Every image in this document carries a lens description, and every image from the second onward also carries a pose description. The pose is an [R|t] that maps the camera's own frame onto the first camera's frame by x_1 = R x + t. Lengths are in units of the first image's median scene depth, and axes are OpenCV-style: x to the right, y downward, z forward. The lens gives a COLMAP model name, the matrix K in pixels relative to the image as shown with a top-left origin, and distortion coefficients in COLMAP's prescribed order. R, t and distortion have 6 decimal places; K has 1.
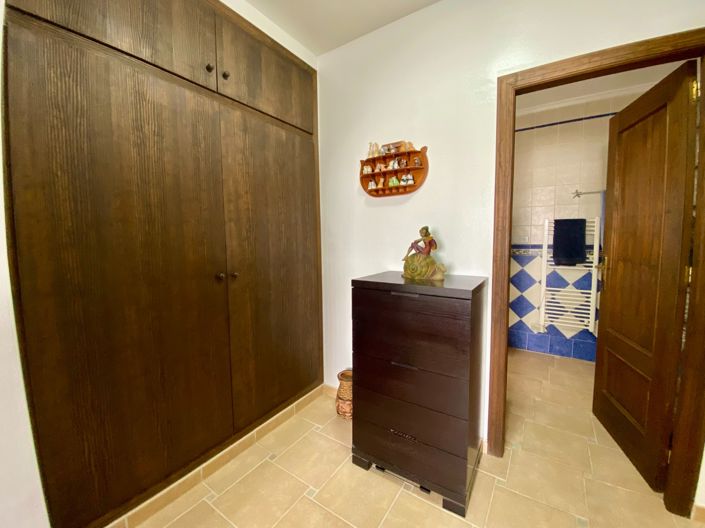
lens RADIAL K [[282.9, 0, 351.5], [0, 282.9, 257.5], [0, 0, 1]] dist [-0.002255, -0.000525]
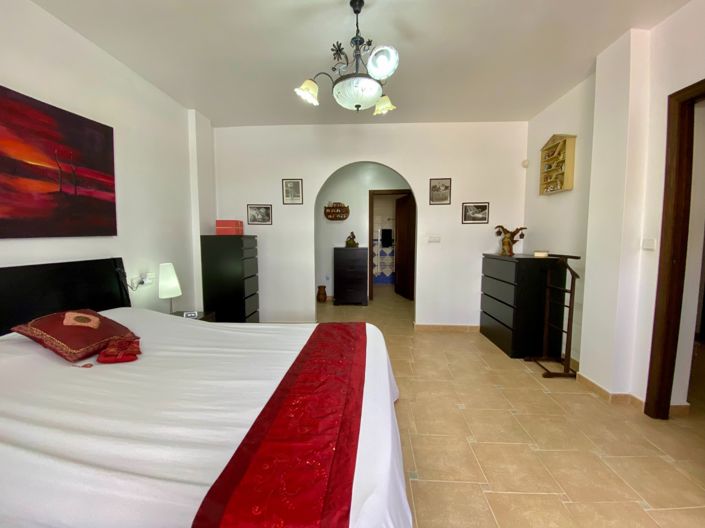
lens RADIAL K [[282.9, 0, 351.5], [0, 282.9, 257.5], [0, 0, 1]] dist [-0.002255, -0.000525]
pose [[0.862301, -0.024889, 0.505784, -1.176769], [0.030812, 0.999520, -0.003346, 0.169815], [-0.505458, 0.018470, 0.862654, -1.531476]]
